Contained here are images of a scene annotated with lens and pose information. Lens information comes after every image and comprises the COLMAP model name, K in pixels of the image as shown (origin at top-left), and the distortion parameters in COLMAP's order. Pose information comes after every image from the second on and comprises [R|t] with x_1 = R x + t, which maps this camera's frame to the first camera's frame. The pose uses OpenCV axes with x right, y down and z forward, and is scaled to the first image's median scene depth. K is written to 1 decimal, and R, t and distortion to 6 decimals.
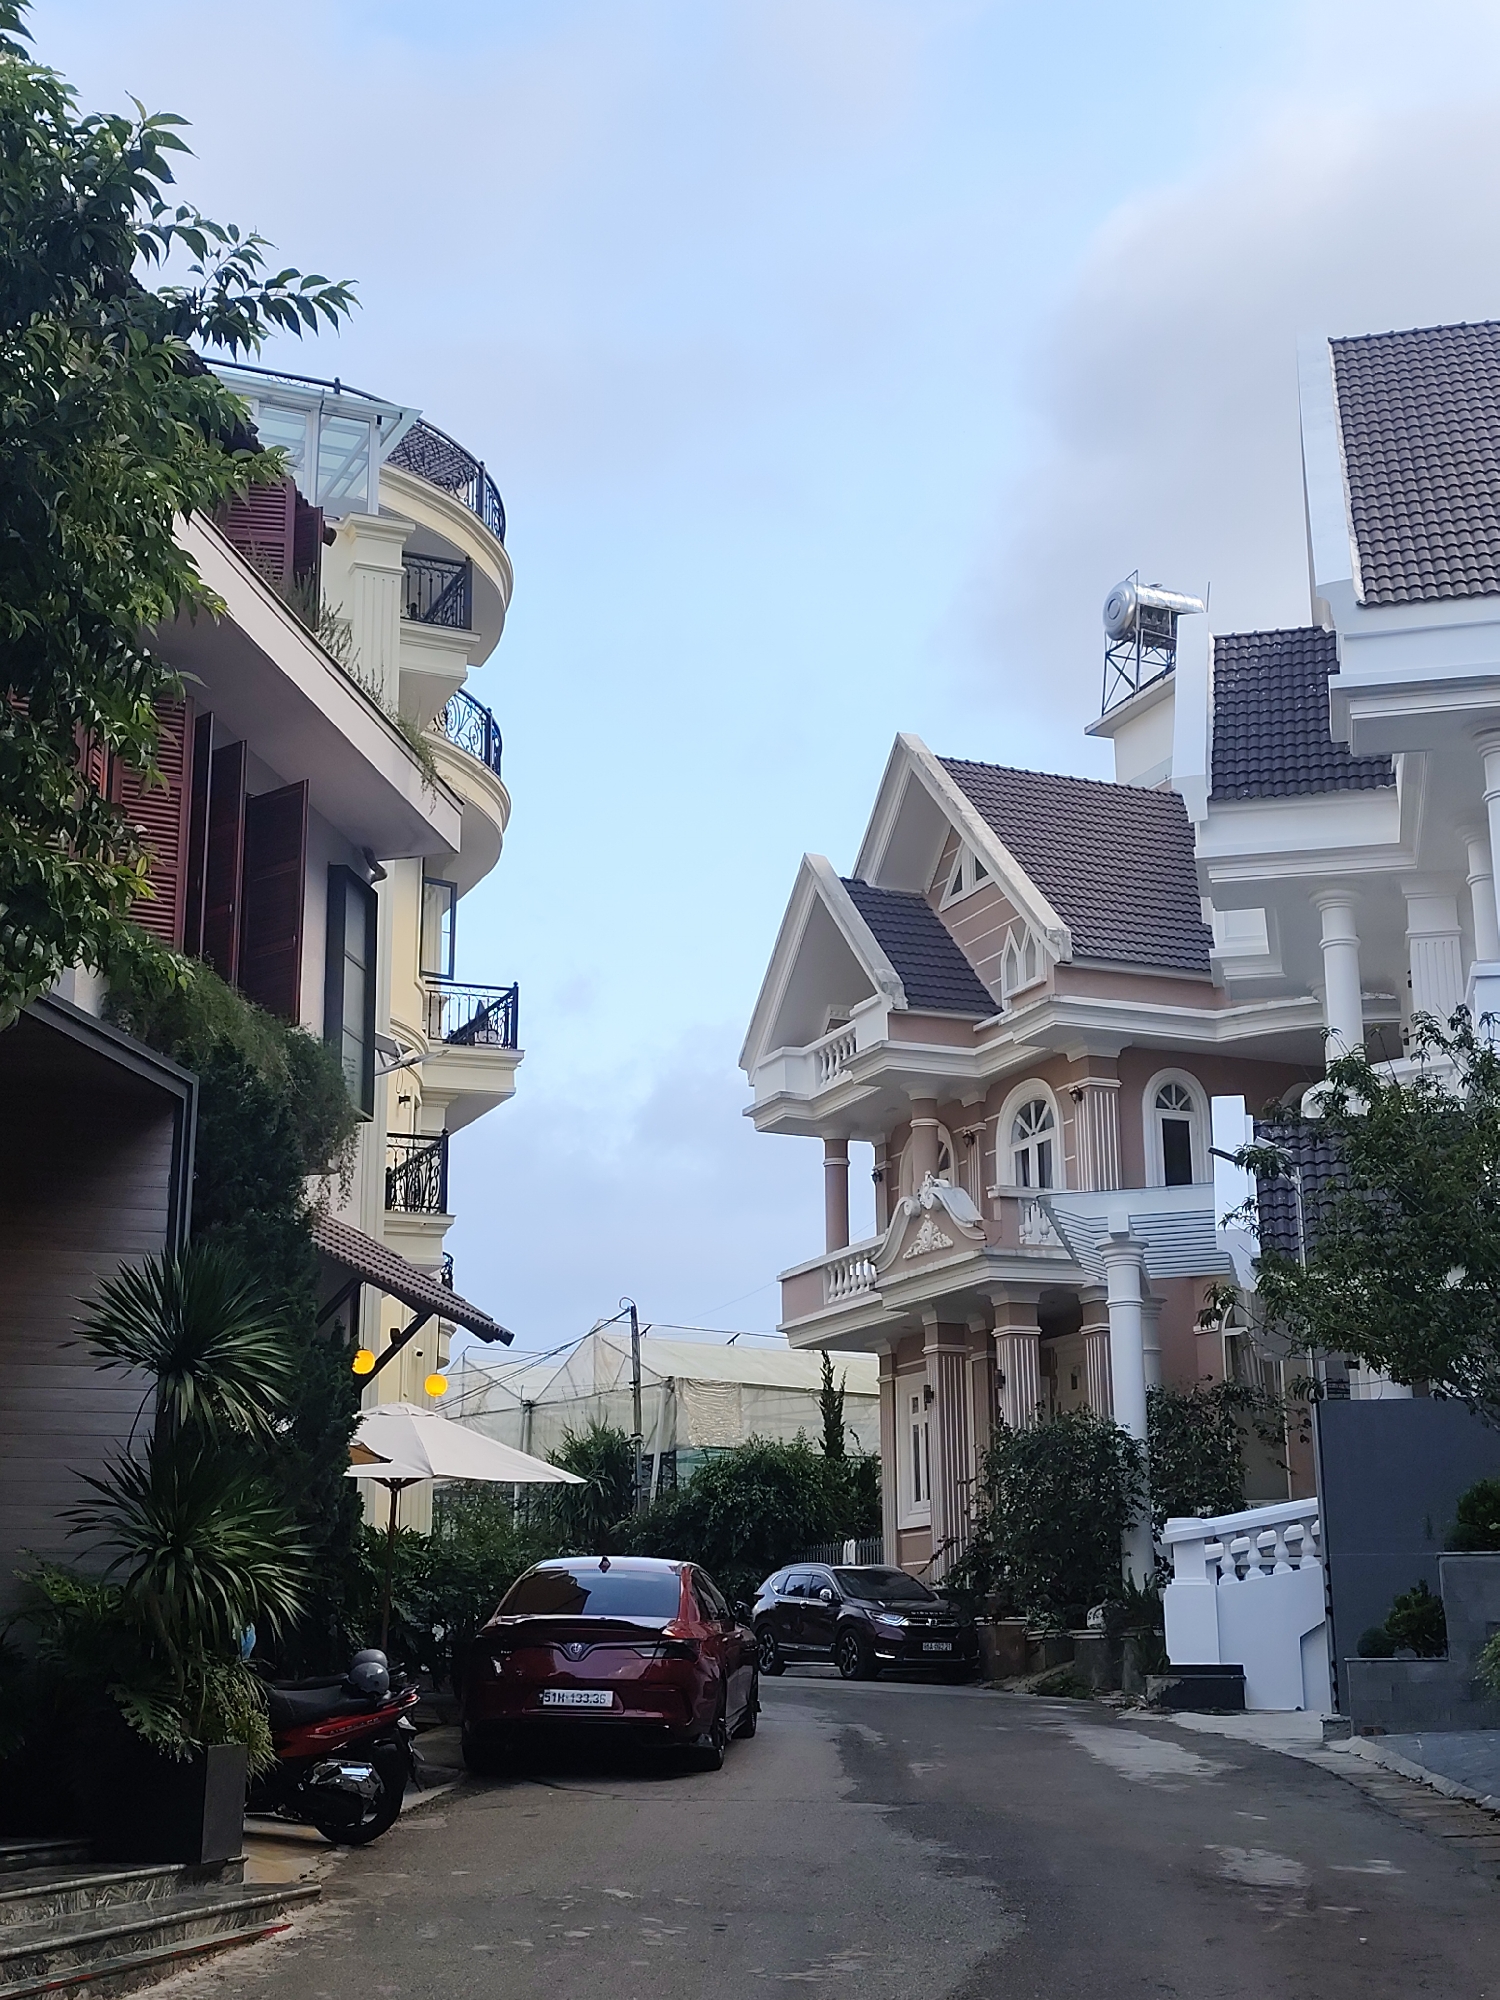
lens RADIAL K [[2612.6, 0, 758.7], [0, 2612.6, 1006.1], [0, 0, 1]] dist [0.152444, 0.000000]
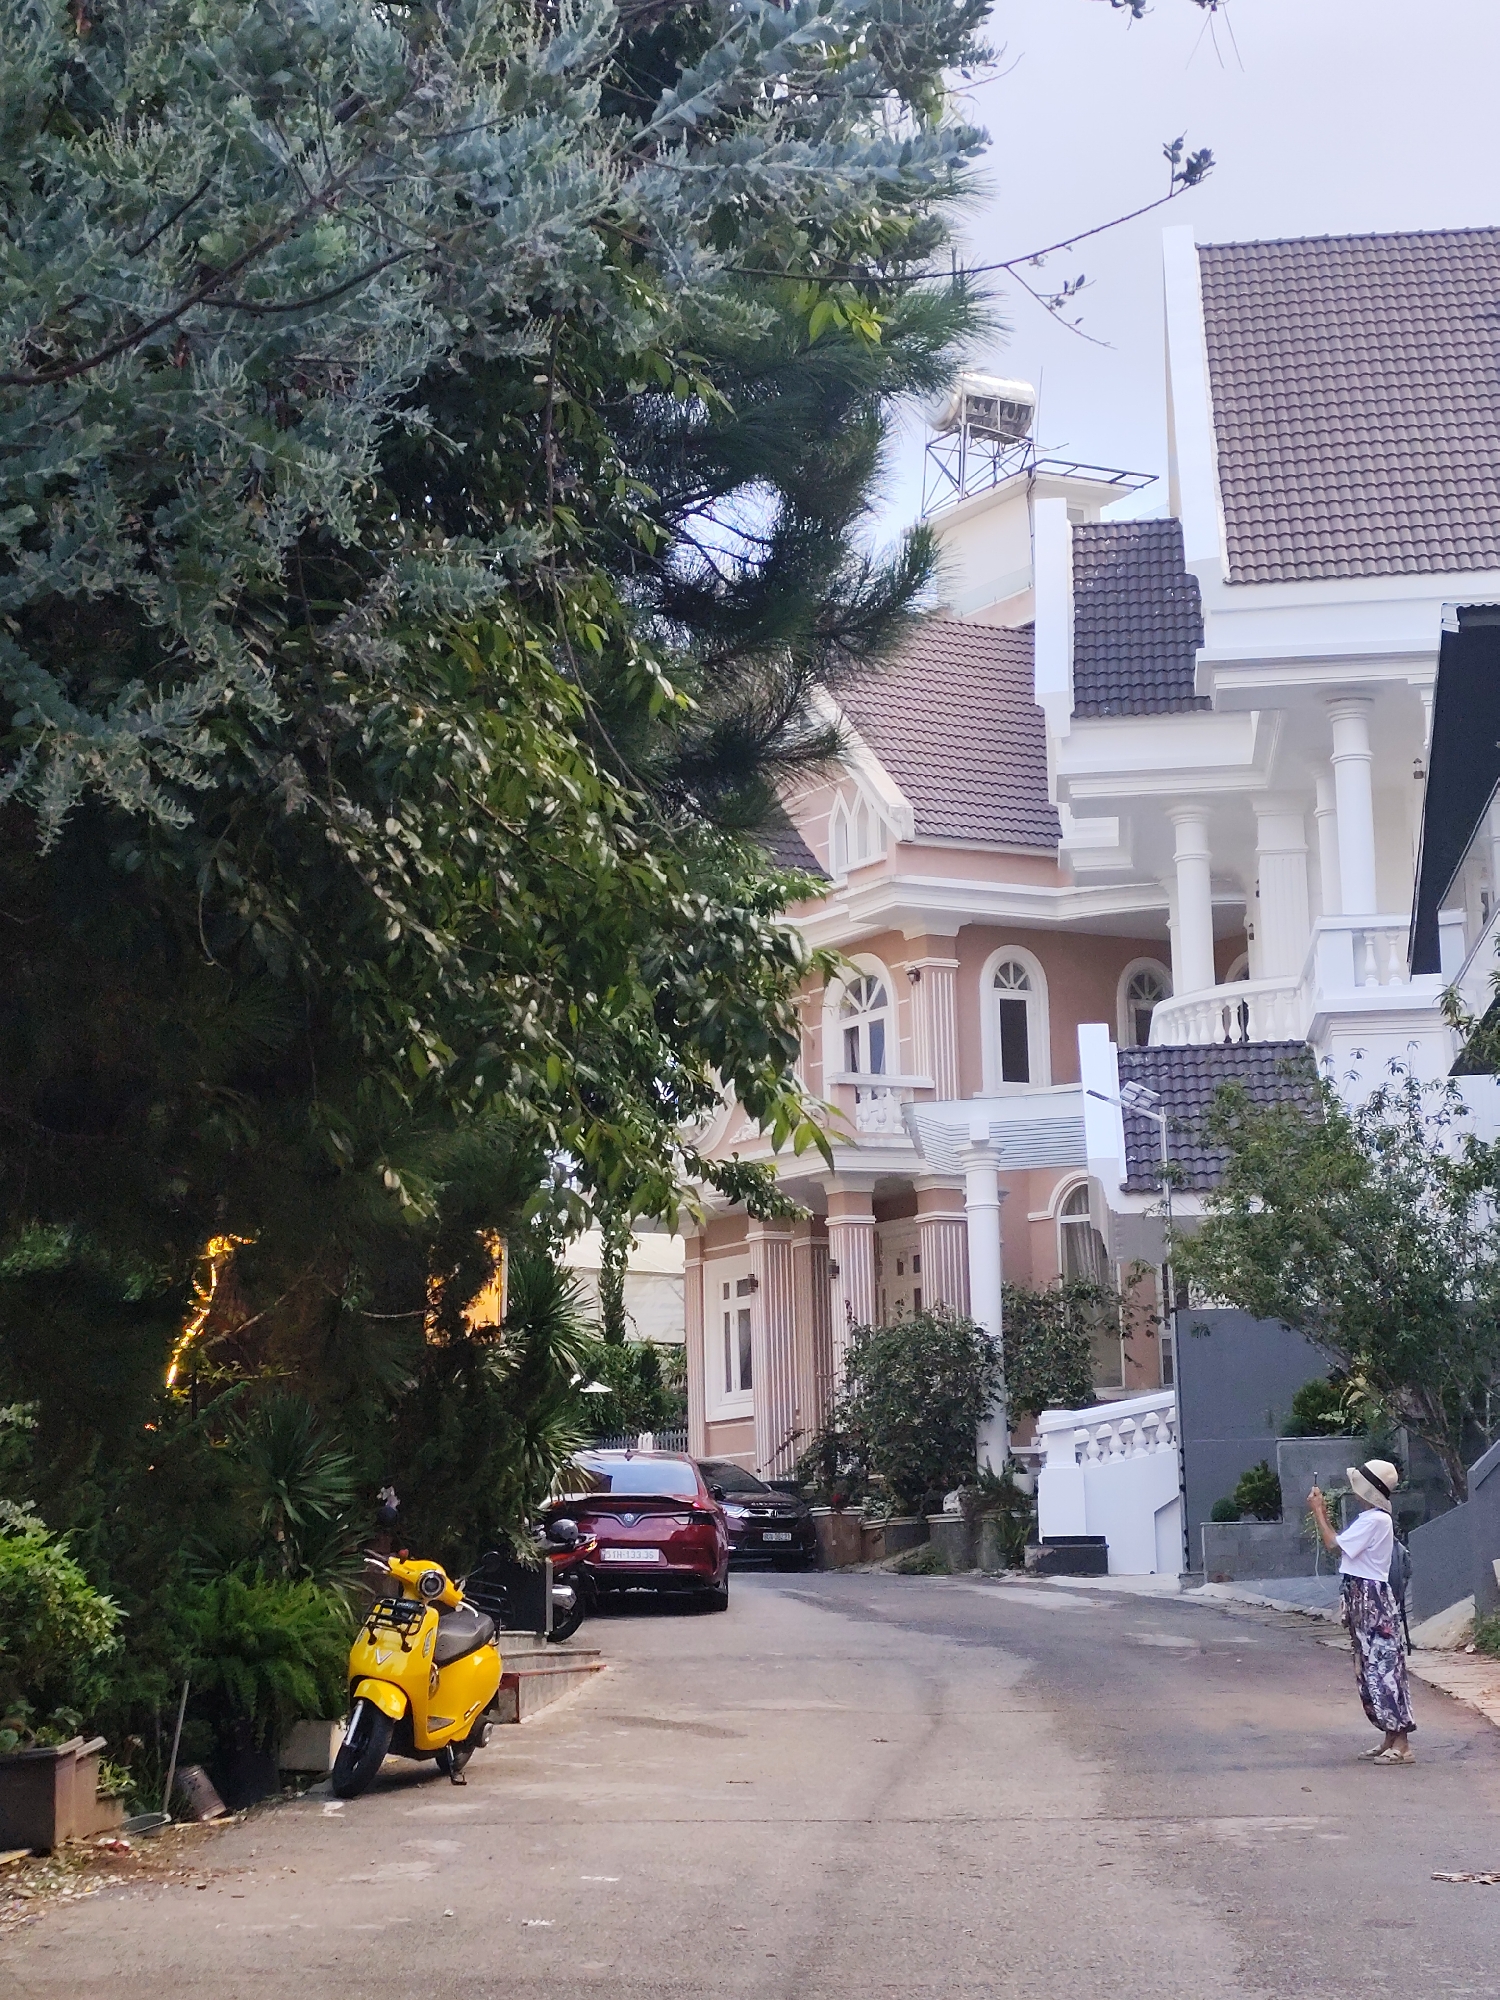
lens RADIAL K [[3760.4, 0, 741.7], [0, 3760.4, 999.2], [0, 0, 1]] dist [0.367443, 0.000000]
pose [[0.993364, 0.003314, 0.114961, -0.120662], [-0.013229, 0.996242, 0.085599, -0.089971], [-0.114246, -0.086552, 0.989675, -0.435685]]
